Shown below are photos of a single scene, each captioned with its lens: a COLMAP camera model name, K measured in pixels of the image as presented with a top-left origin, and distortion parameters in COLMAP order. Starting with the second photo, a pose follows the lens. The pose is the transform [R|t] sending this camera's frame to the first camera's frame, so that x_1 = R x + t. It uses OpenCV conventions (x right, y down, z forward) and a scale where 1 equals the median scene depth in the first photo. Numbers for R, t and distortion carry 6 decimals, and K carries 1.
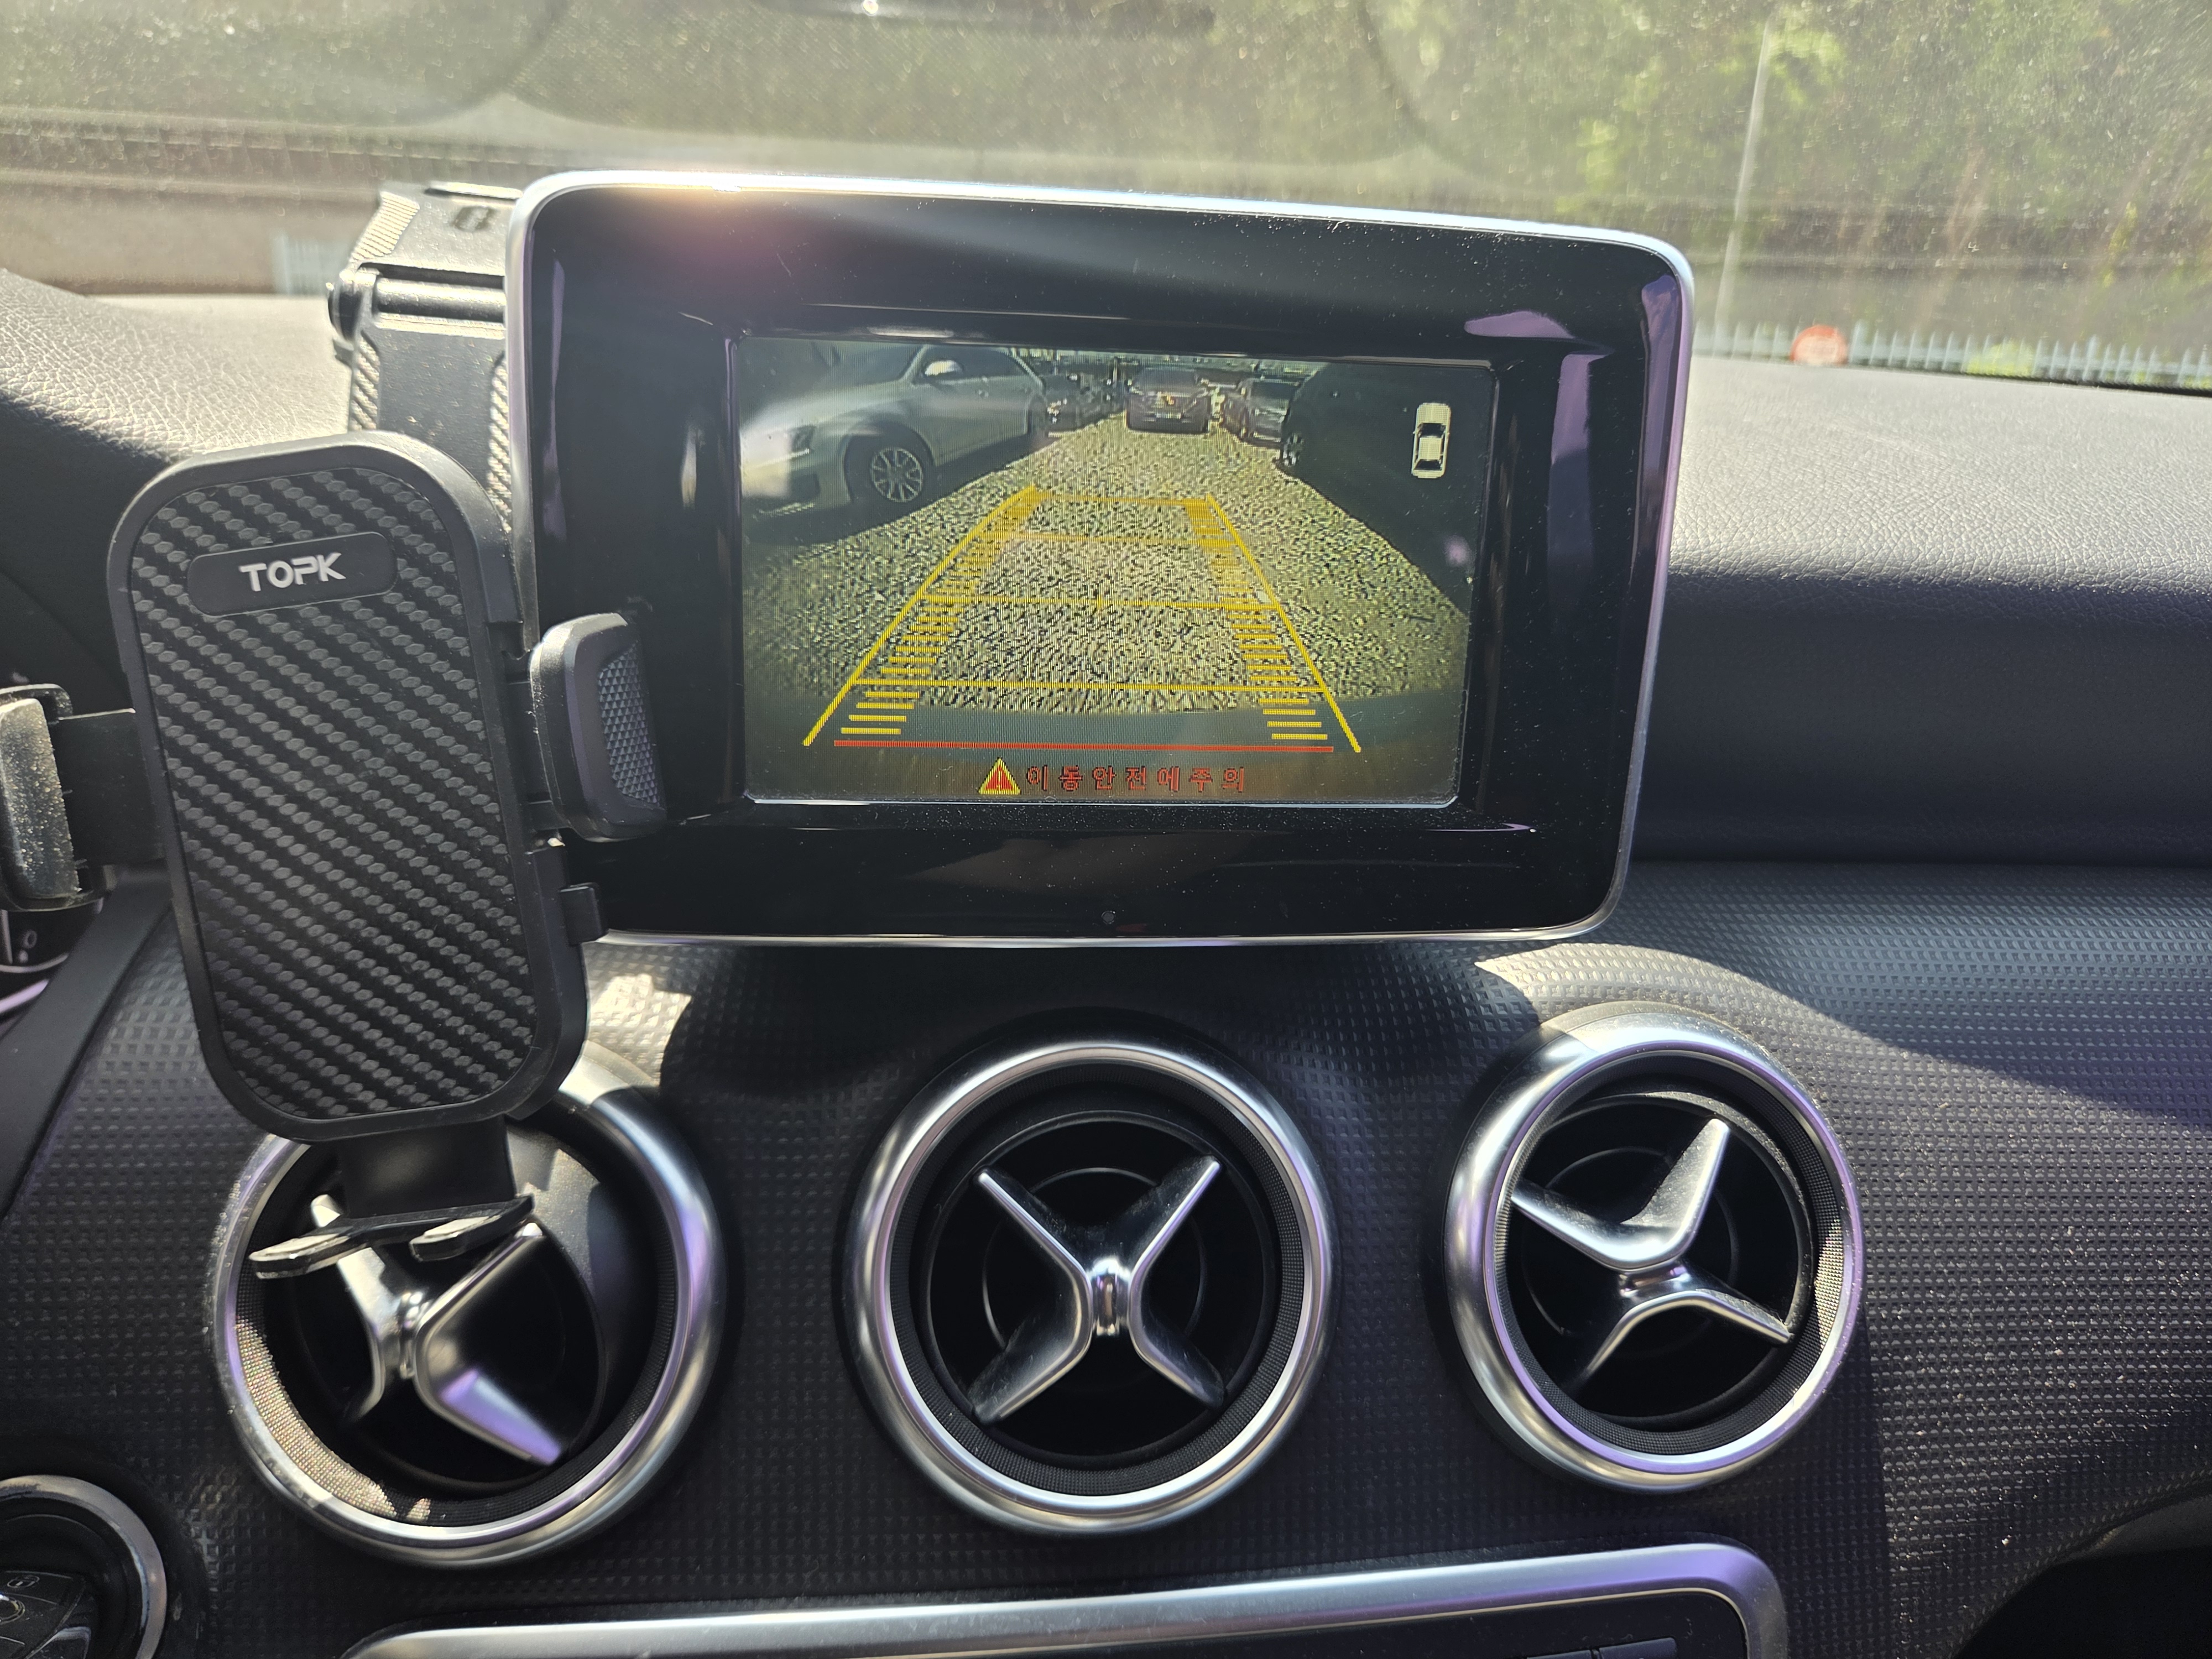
lens RADIAL K [[1529.4, 0, 1106.0], [0, 1529.4, 829.5], [0, 0, 1]] dist [-0.005339, -0.010572]
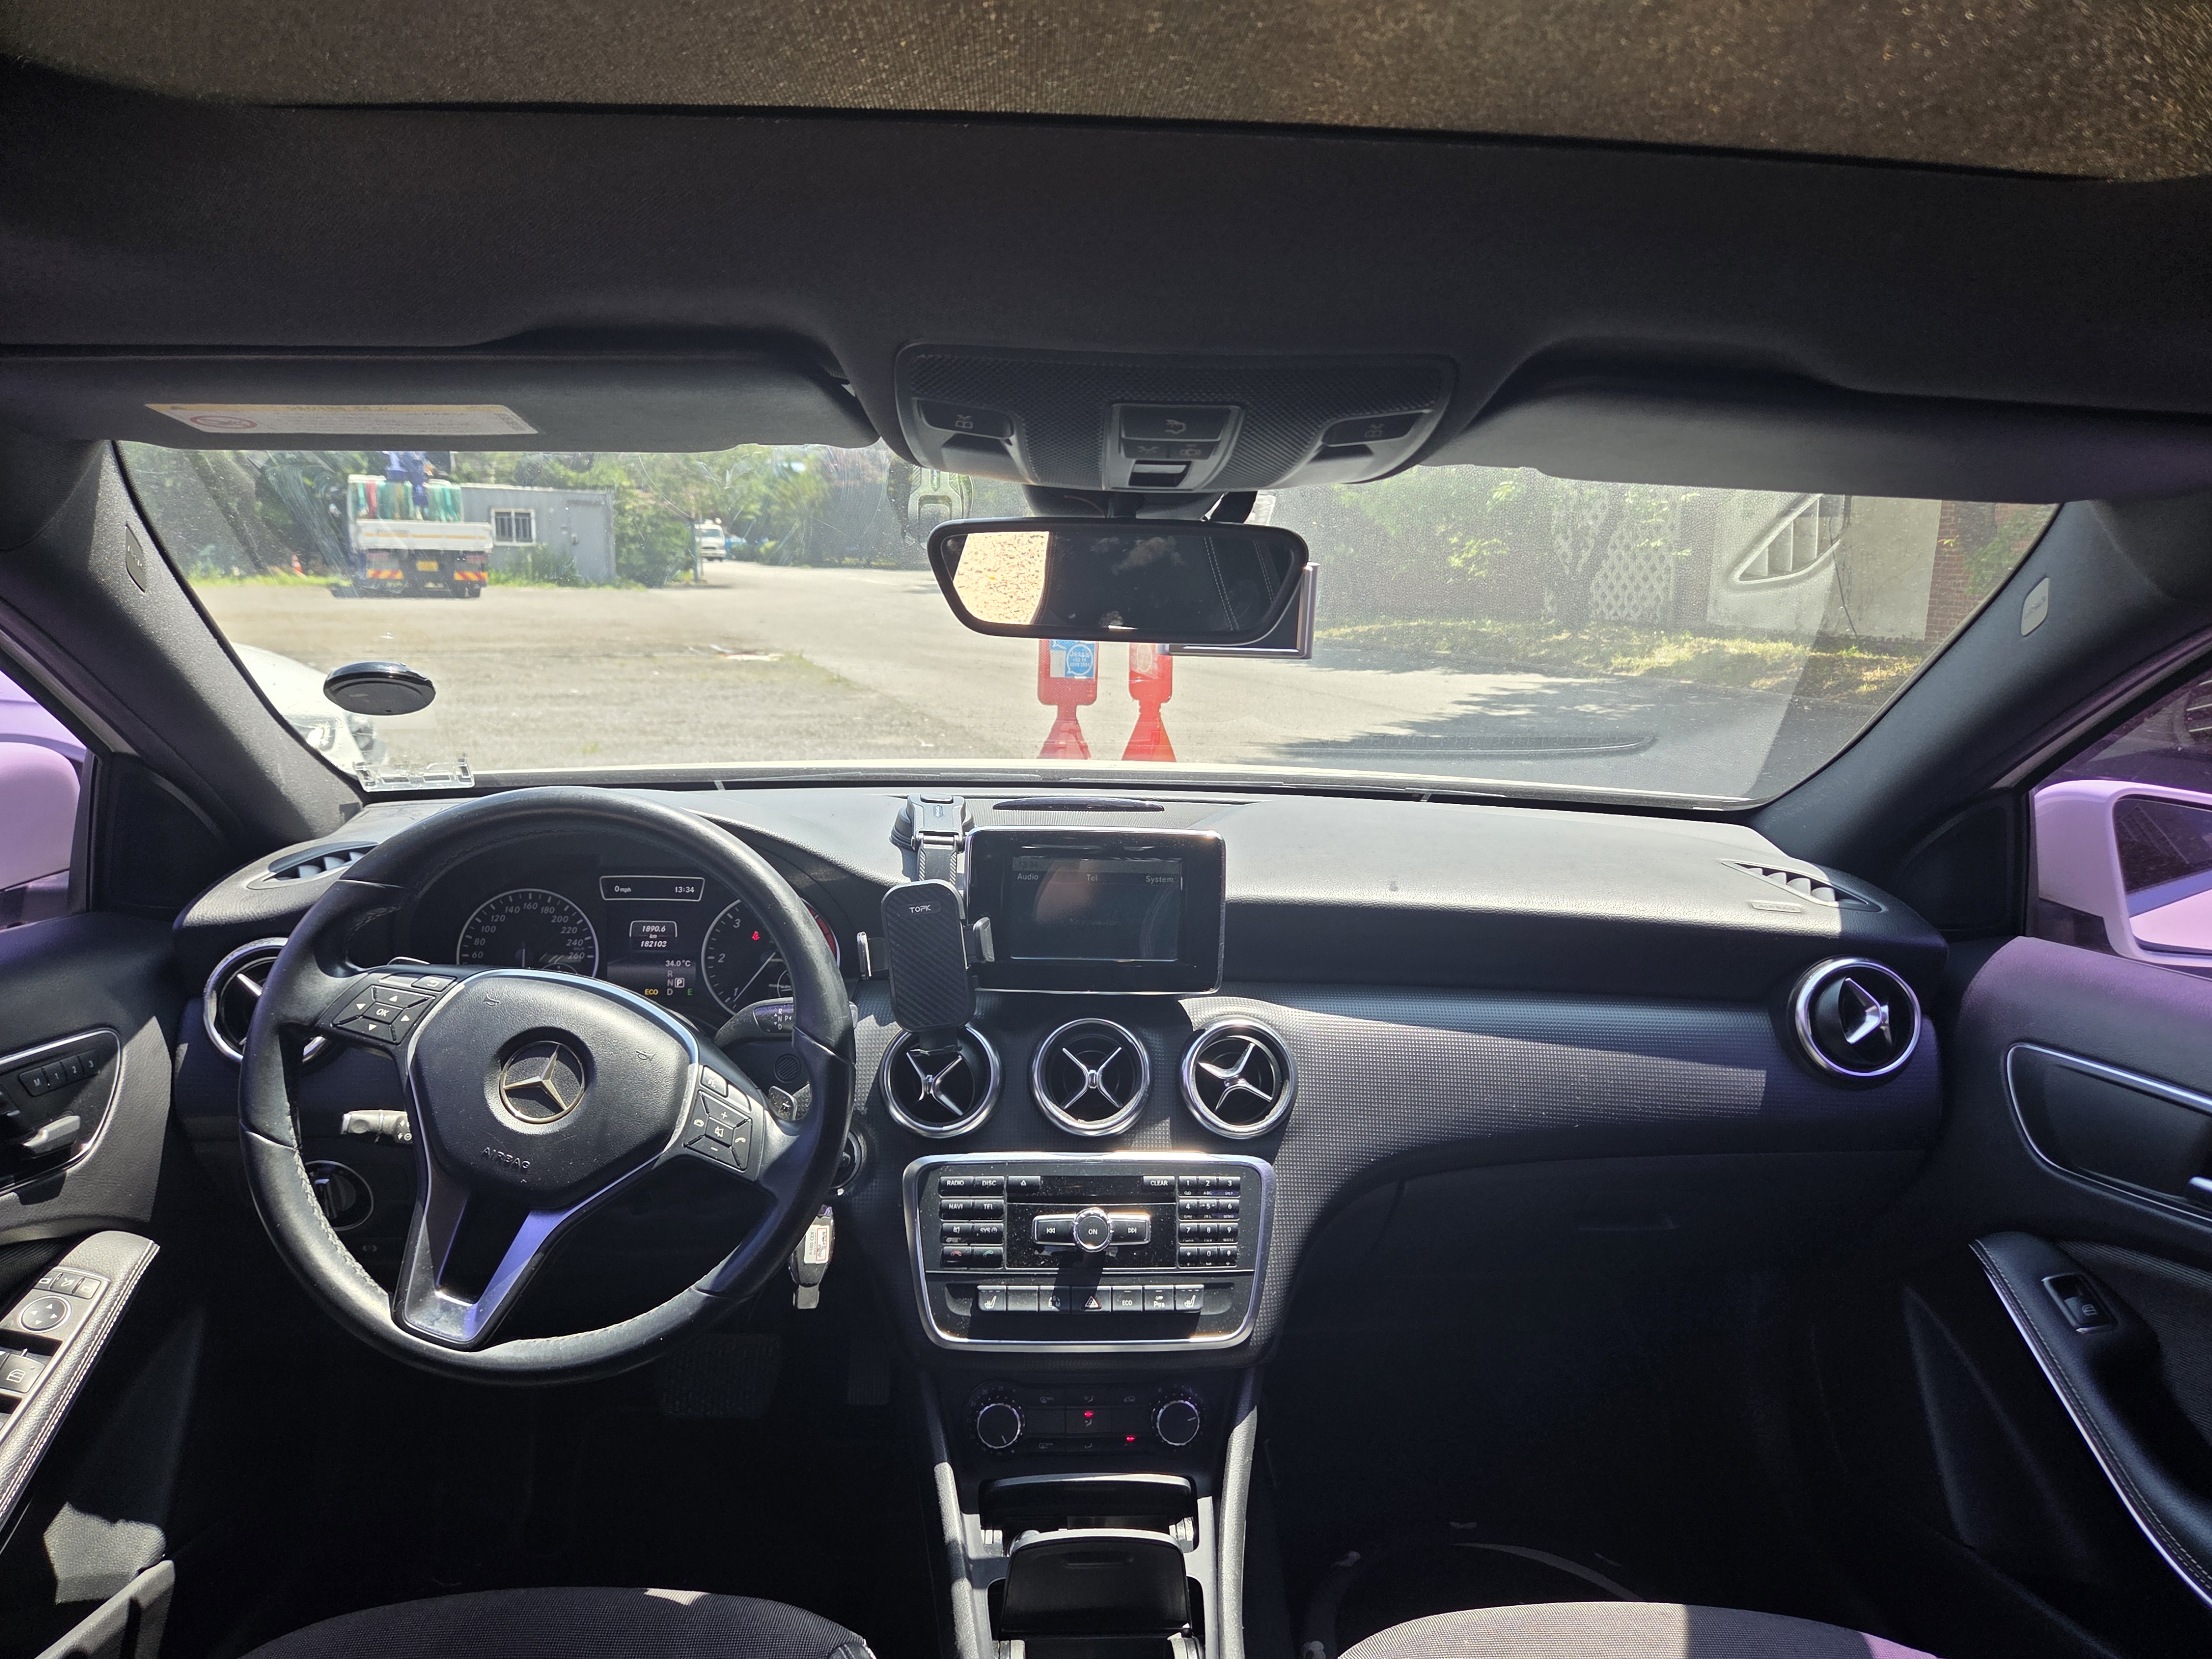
lens RADIAL K [[1506.5, 0, 1100.6], [0, 1506.5, 852.0], [0, 0, 1]] dist [0.064581, -0.061115]
pose [[0.997068, -0.003974, -0.076418, 0.335937], [-0.006737, 0.990214, -0.139394, 0.266804], [0.076225, 0.139500, 0.987284, -3.127771]]
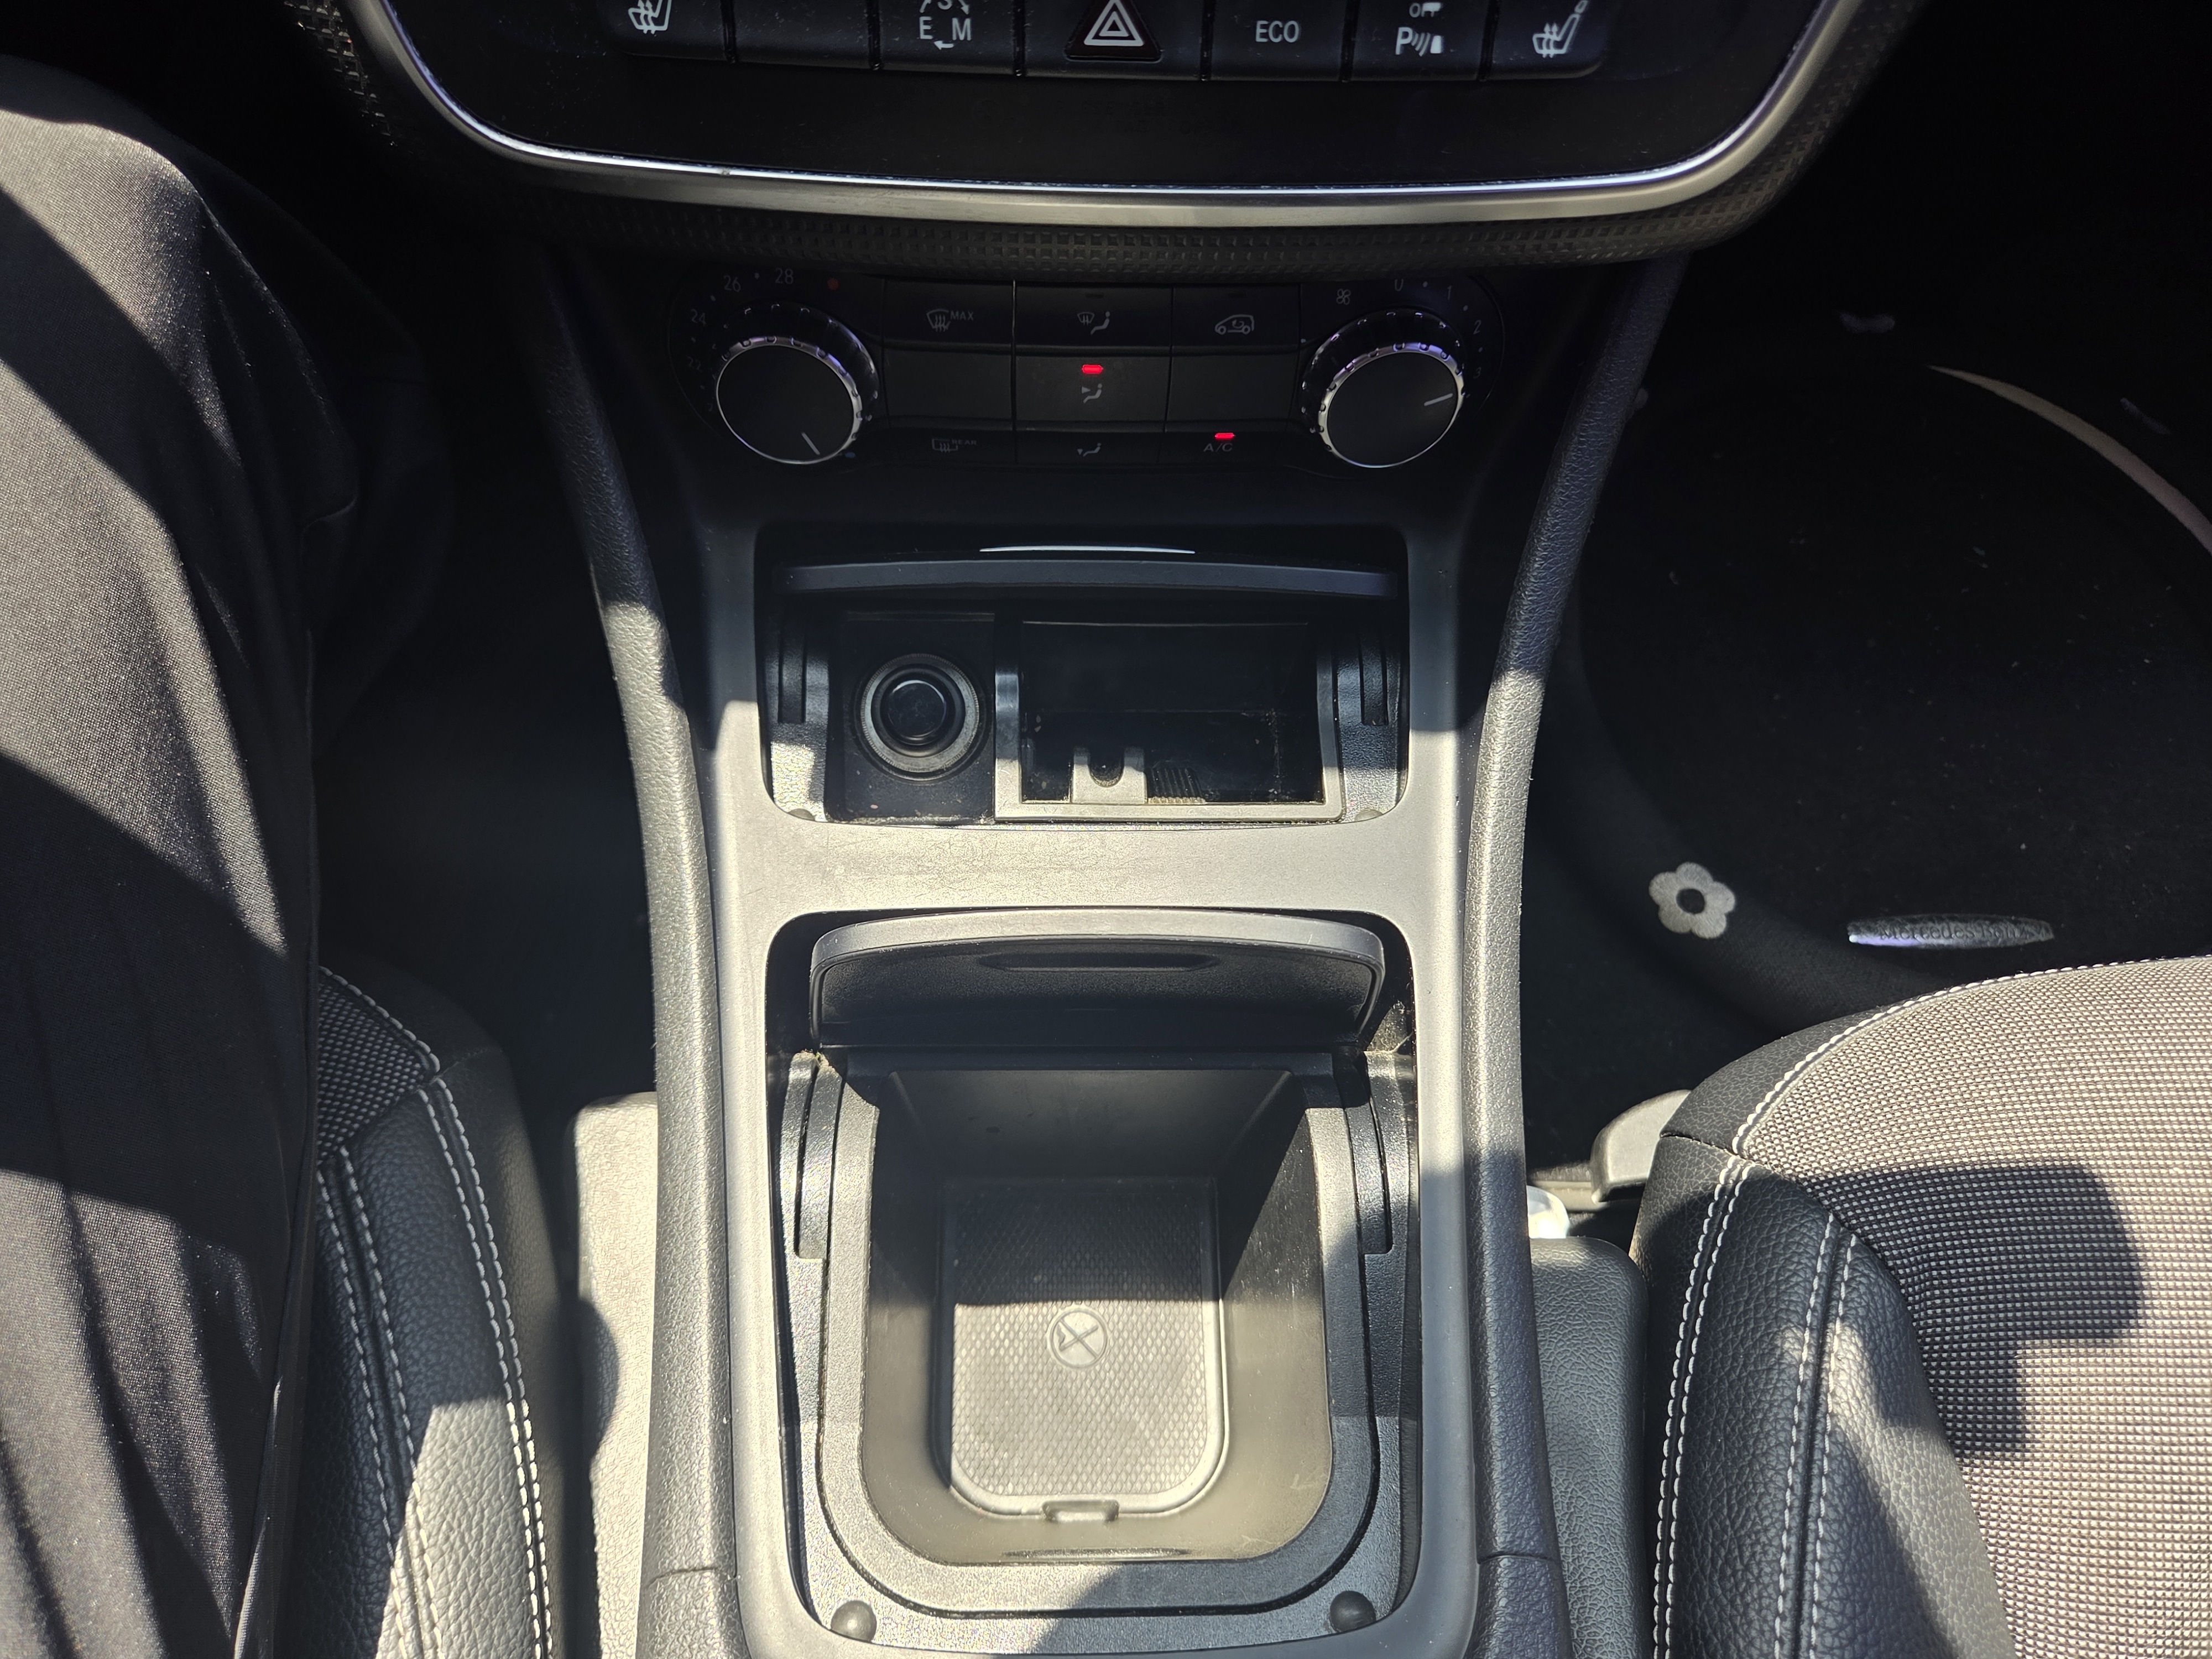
lens RADIAL K [[1504.8, 0, 1088.8], [0, 1504.8, 834.3], [0, 0, 1]] dist [0.046751, -0.057458]
pose [[0.993826, 0.102331, -0.042882, 0.075440], [-0.037043, 0.670332, 0.741137, 0.547151], [0.104586, -0.734972, 0.669983, 0.032605]]
